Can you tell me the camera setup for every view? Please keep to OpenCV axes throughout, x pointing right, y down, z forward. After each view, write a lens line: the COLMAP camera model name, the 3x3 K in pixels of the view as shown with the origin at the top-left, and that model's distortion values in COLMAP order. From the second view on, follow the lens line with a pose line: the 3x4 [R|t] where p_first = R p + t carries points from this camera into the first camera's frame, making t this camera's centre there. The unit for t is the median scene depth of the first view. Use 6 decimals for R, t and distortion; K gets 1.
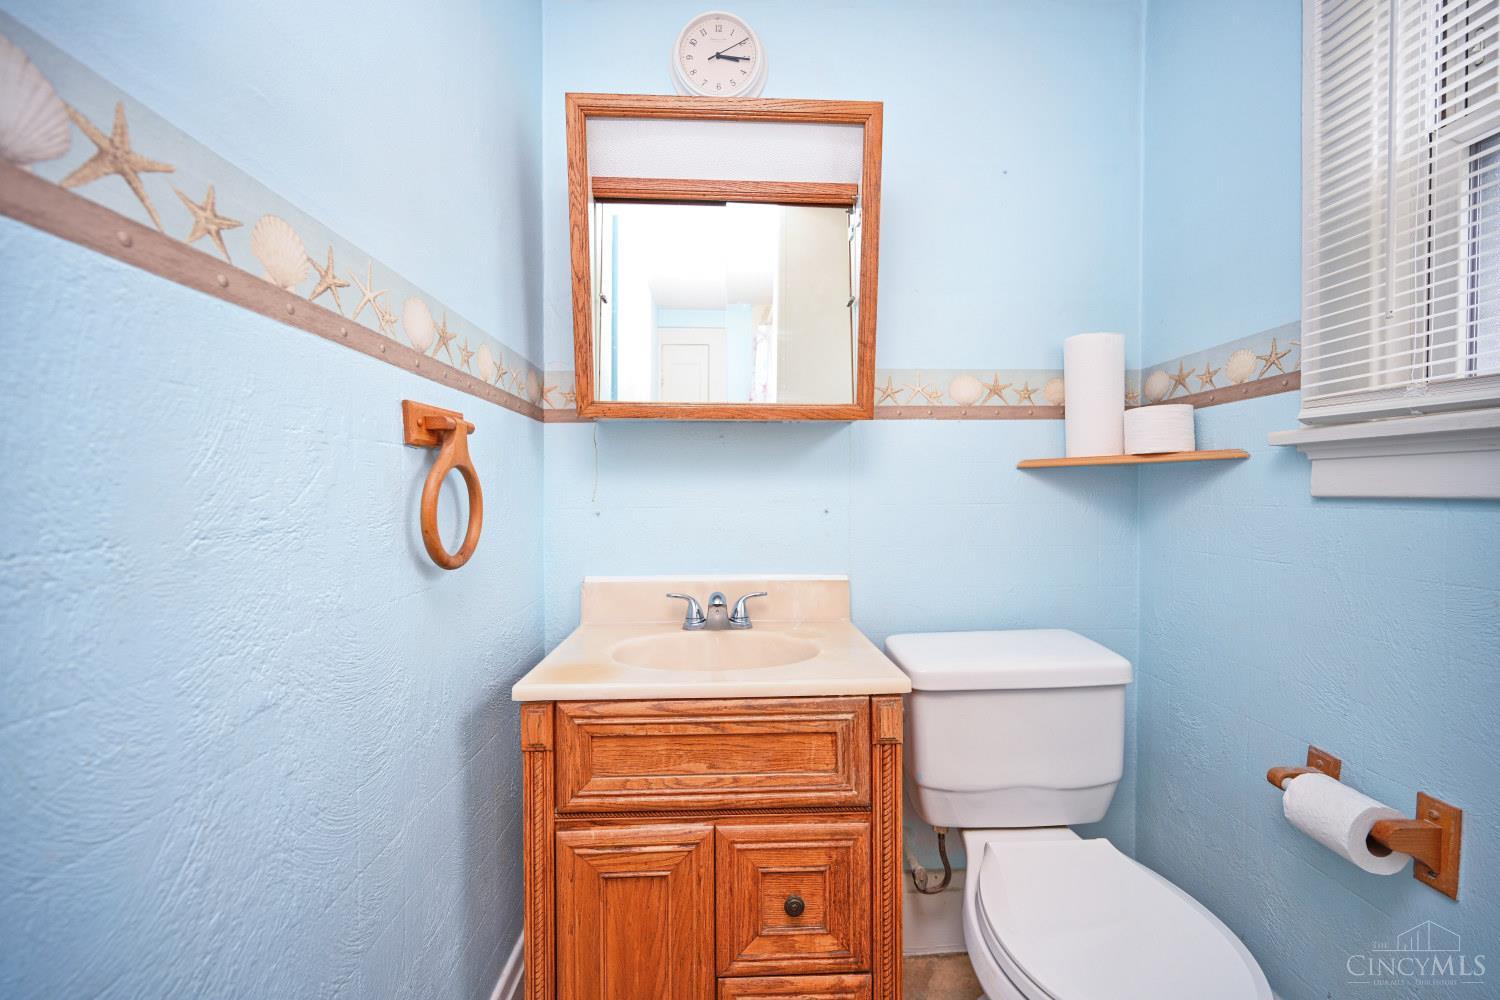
lens RADIAL K [[597.2, 0, 751.8], [0, 597.2, 498.9], [0, 0, 1]] dist [0.000408, -0.000296]
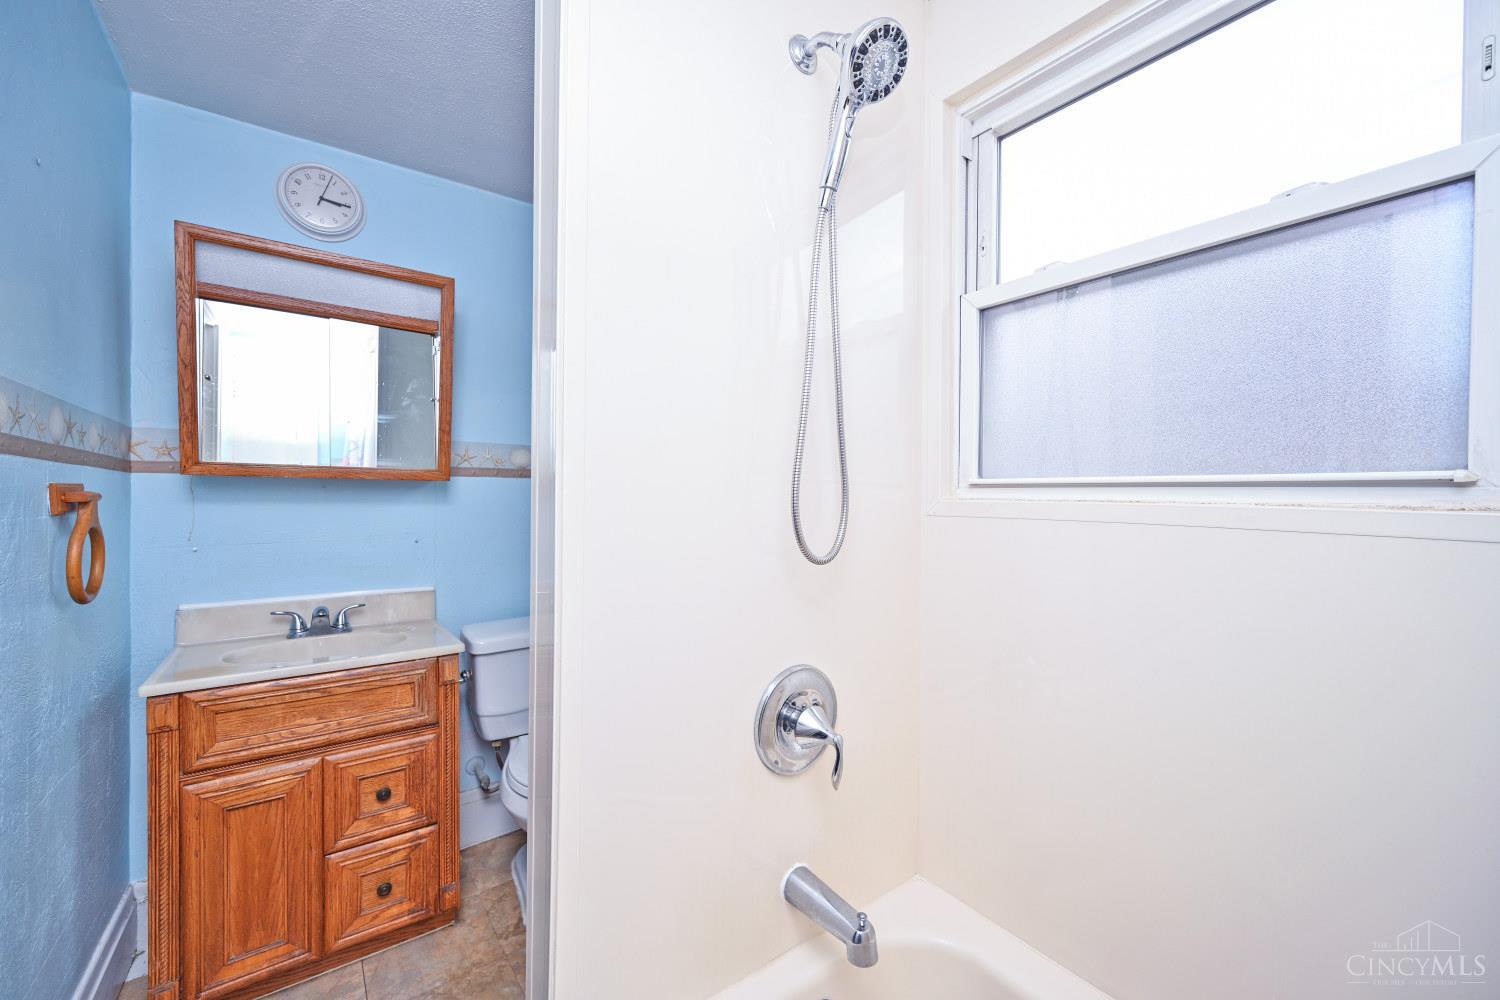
lens RADIAL K [[597.2, 0, 754.0], [0, 597.2, 502.2], [0, 0, 1]] dist [0.000408, -0.000296]
pose [[0.827503, 0.001943, 0.561458, -0.008042], [0.000798, 0.999989, -0.004638, -0.095726], [-0.561461, 0.004286, 0.827492, -0.887321]]
